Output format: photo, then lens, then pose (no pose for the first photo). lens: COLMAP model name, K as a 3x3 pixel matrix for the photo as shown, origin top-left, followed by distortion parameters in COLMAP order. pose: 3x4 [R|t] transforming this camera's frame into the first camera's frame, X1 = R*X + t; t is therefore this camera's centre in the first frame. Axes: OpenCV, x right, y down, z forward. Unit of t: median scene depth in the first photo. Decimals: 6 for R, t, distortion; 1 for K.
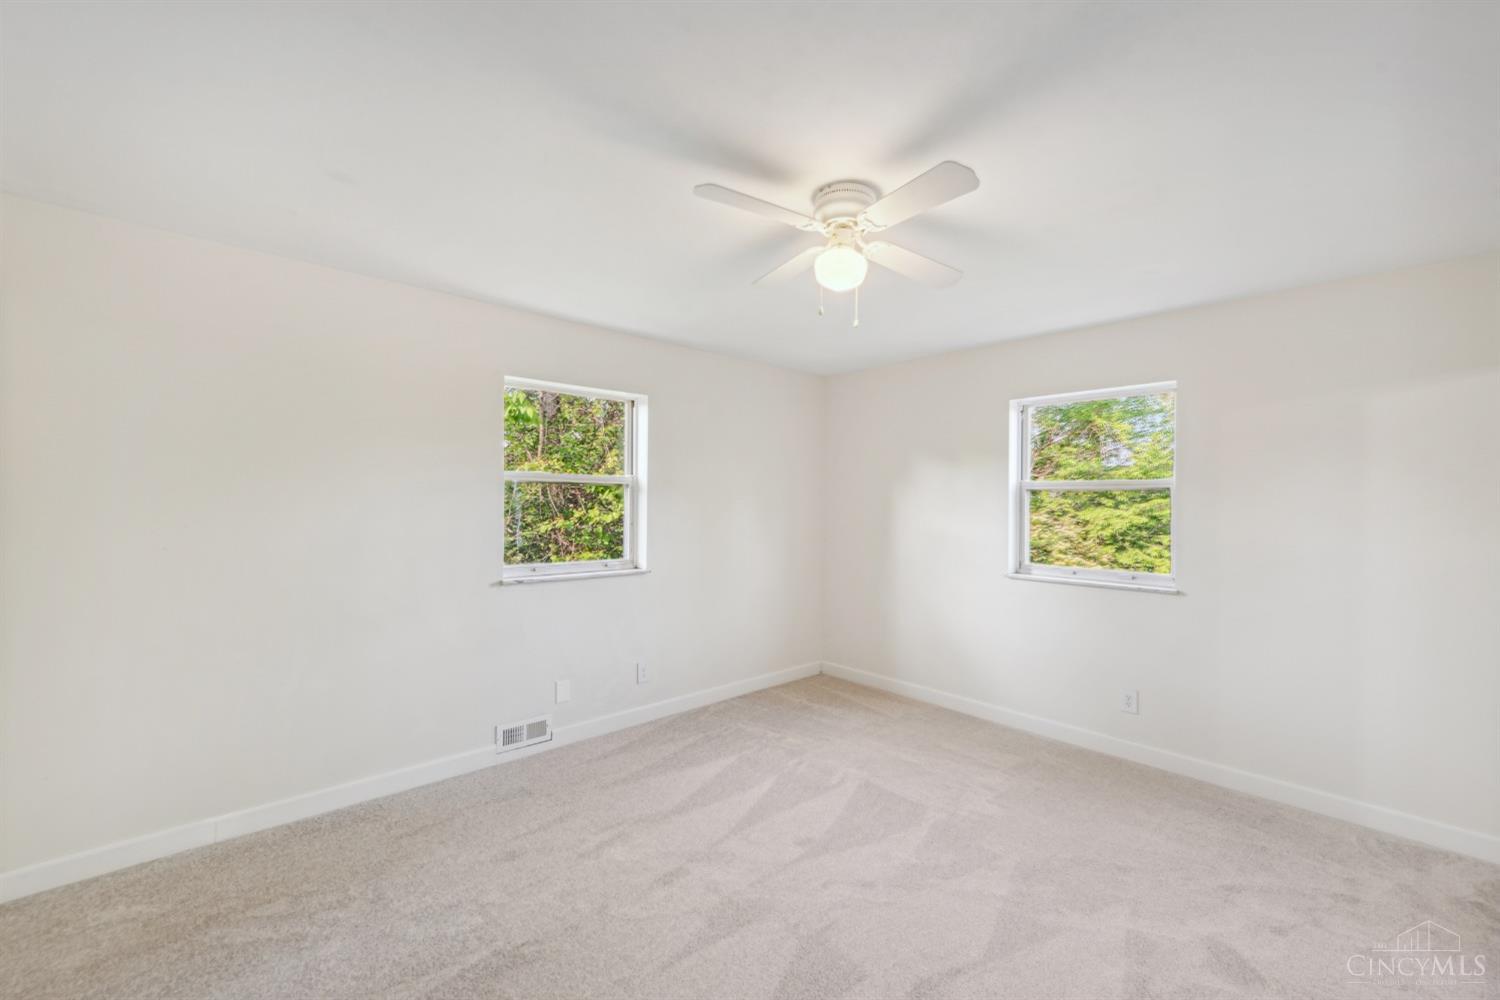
lens RADIAL K [[628.0, 0, 750.0], [0, 628.0, 500.0], [0, 0, 1]] dist [0.000226, -0.000013]
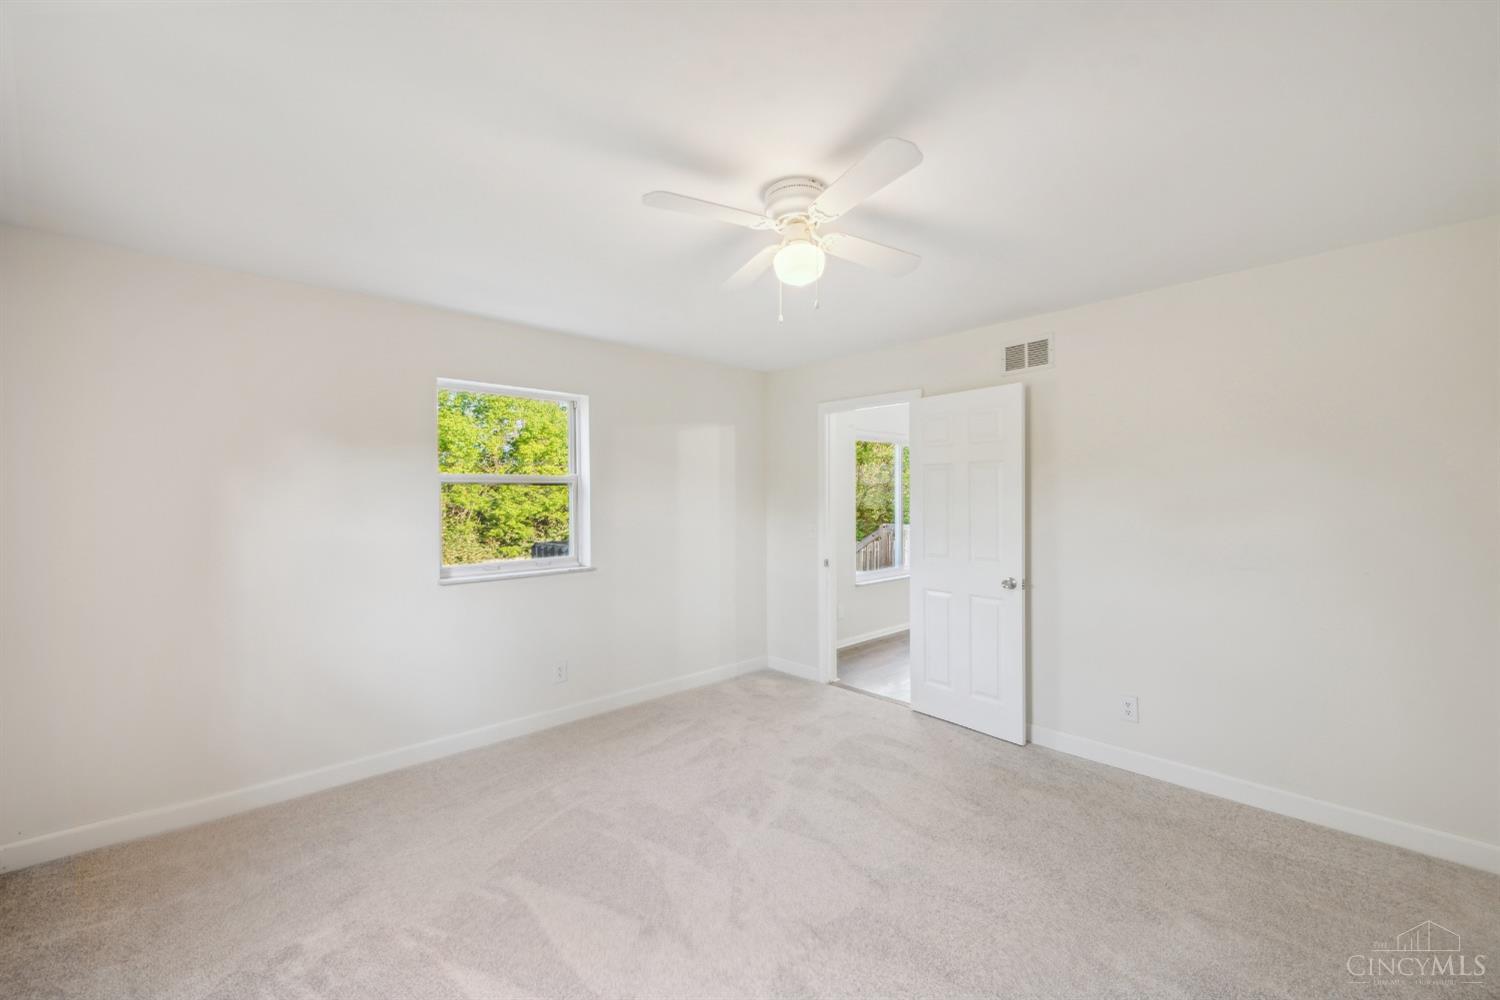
lens RADIAL K [[628.0, 0, 750.0], [0, 628.0, 500.0], [0, 0, 1]] dist [0.000226, -0.000013]
pose [[-0.028802, -0.017817, 0.999426, -0.667867], [0.008984, 0.999796, 0.018082, -0.007155], [-0.999545, 0.009500, -0.028636, 0.875054]]
